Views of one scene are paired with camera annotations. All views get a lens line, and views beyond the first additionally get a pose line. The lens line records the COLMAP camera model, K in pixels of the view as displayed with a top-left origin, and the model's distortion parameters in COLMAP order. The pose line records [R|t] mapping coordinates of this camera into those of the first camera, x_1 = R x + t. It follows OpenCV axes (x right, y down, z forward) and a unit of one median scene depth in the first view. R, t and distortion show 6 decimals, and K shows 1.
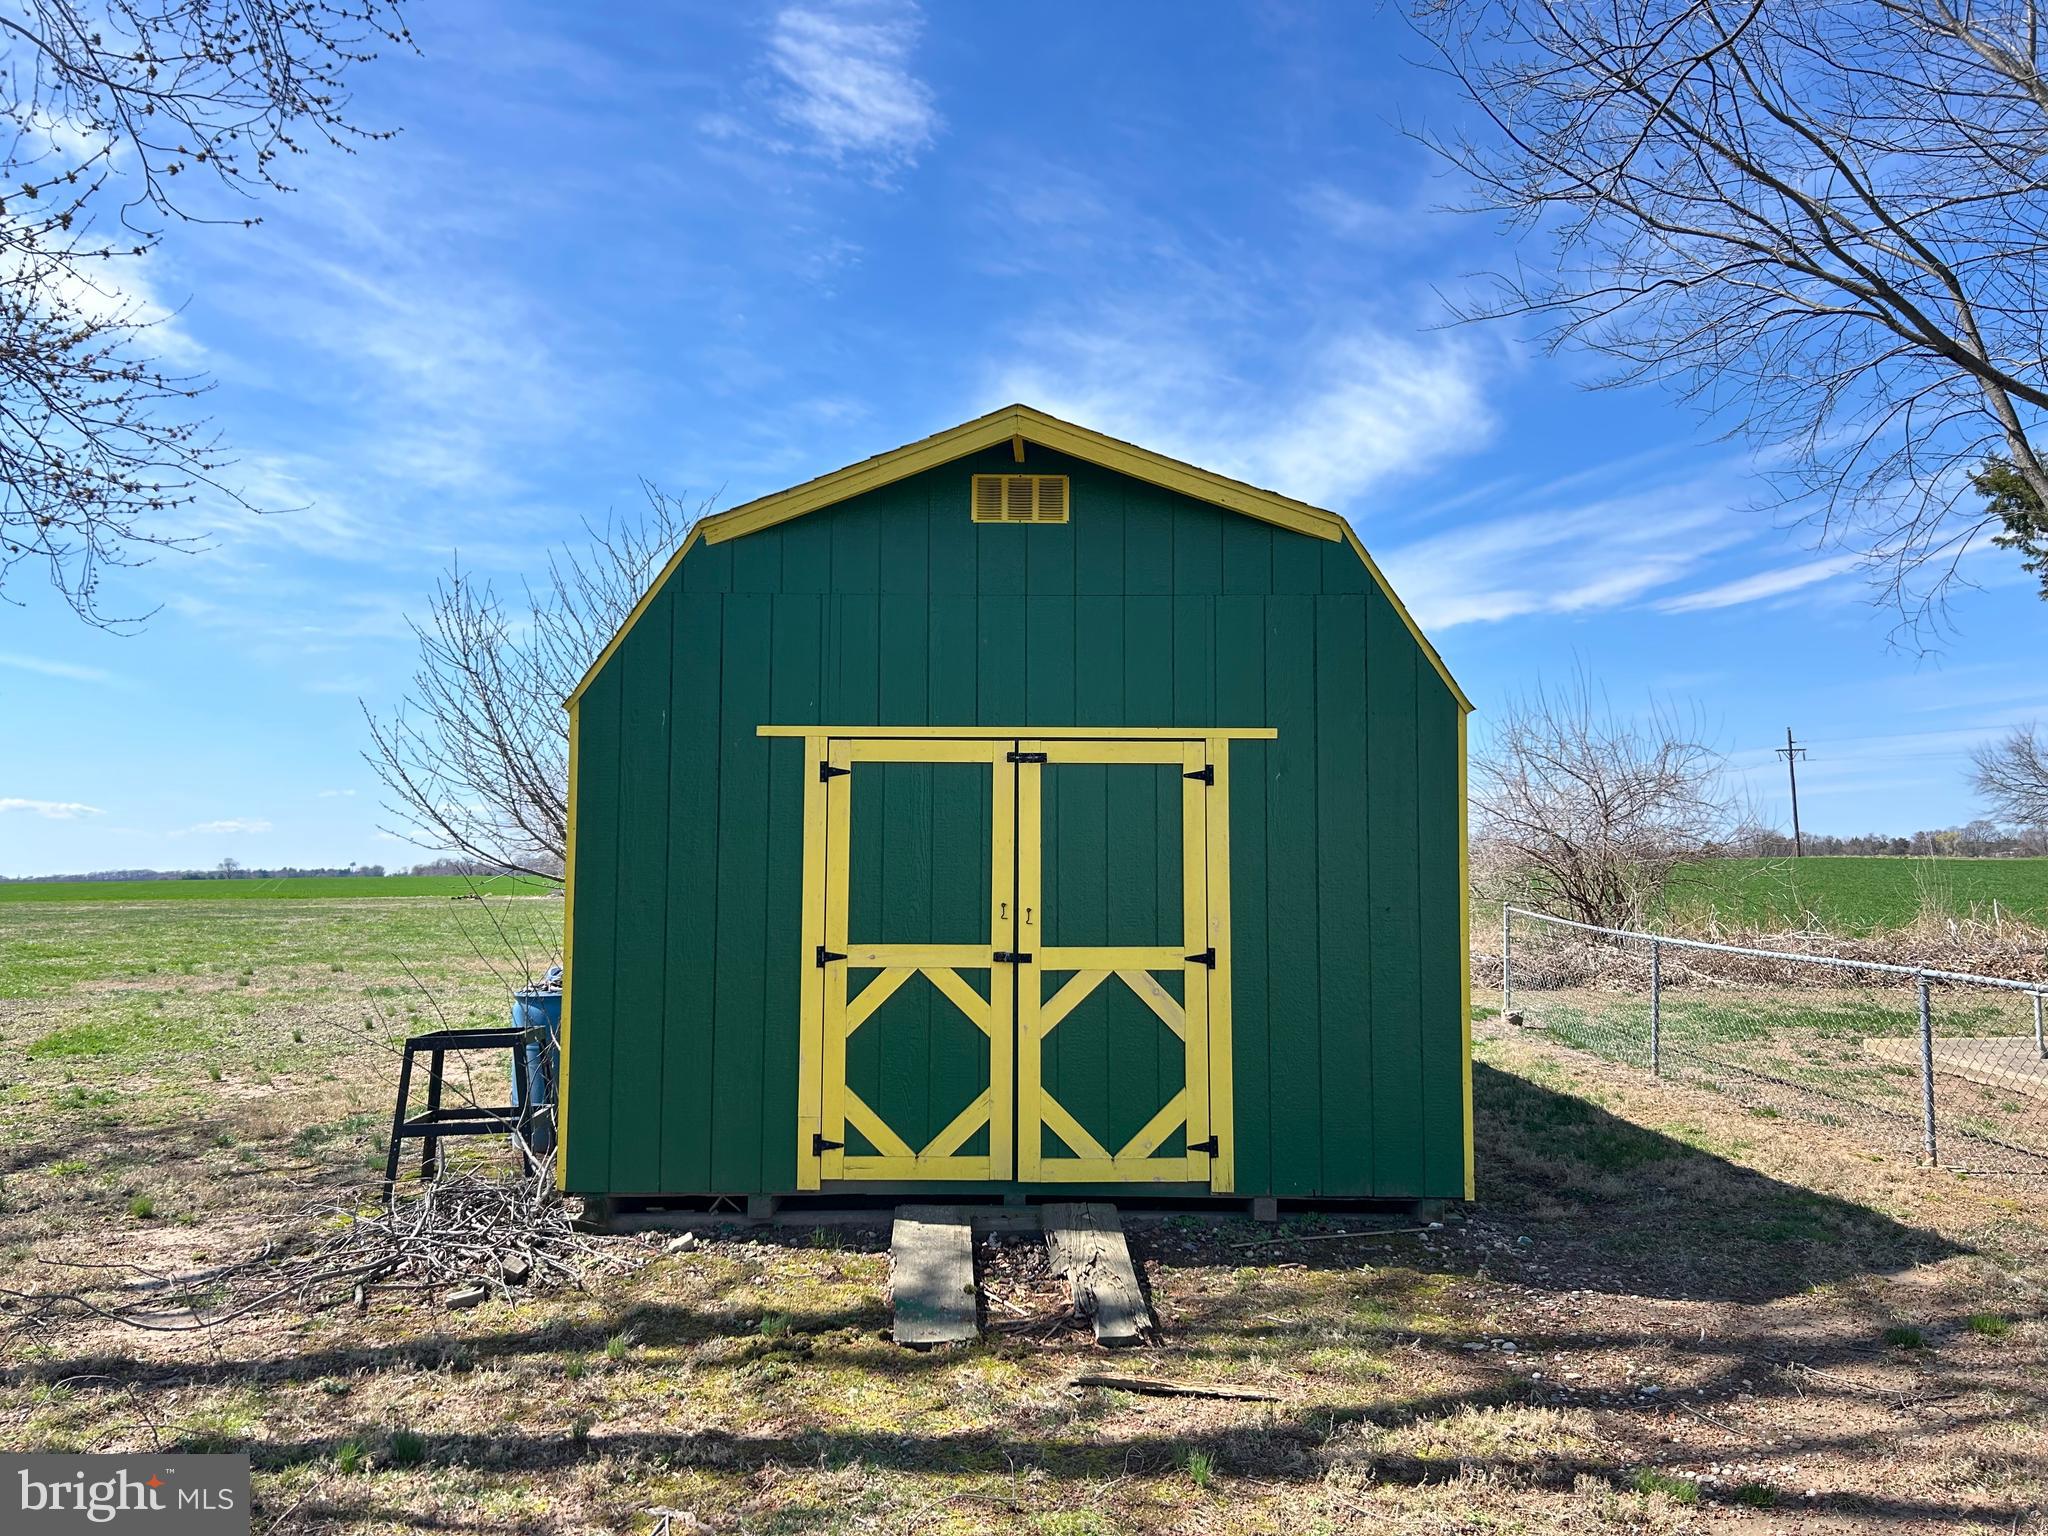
lens RADIAL K [[1536.6, 0, 1025.6], [0, 1536.6, 760.9], [0, 0, 1]] dist [0.060090, -0.072437]
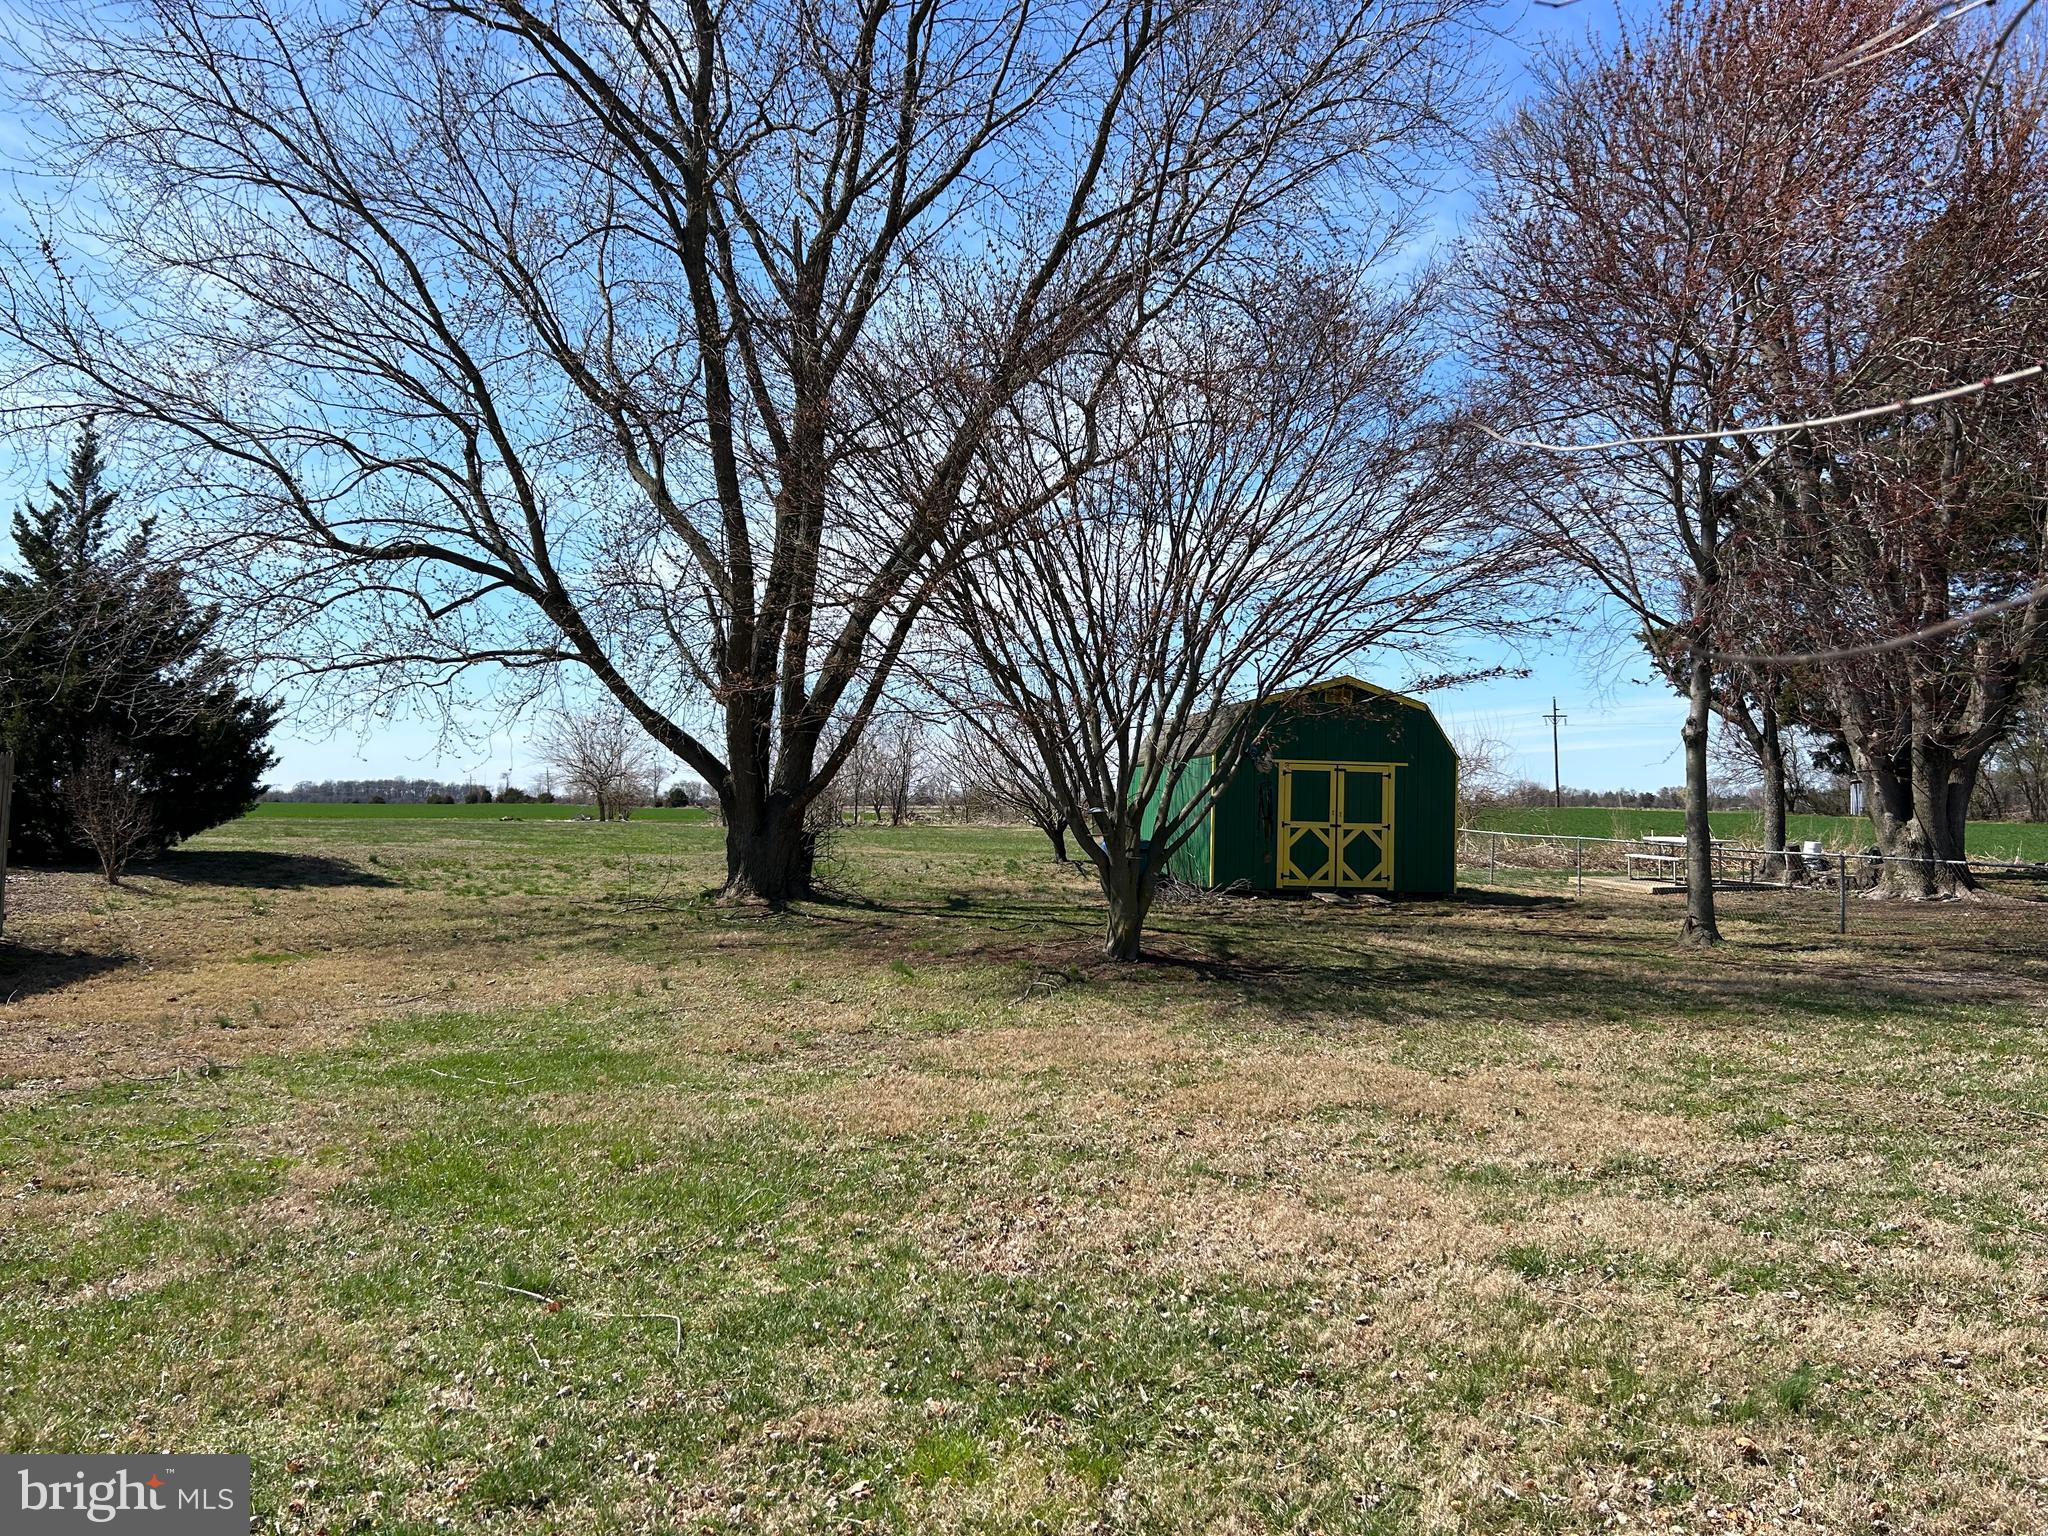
lens RADIAL K [[1536.6, 0, 1017.7], [0, 1536.6, 766.4], [0, 0, 1]] dist [0.060090, -0.072437]
pose [[0.992107, 0.022495, 0.123357, -1.186680], [-0.027772, 0.998764, 0.041225, -0.136618], [-0.122277, -0.044325, 0.991506, -2.454983]]
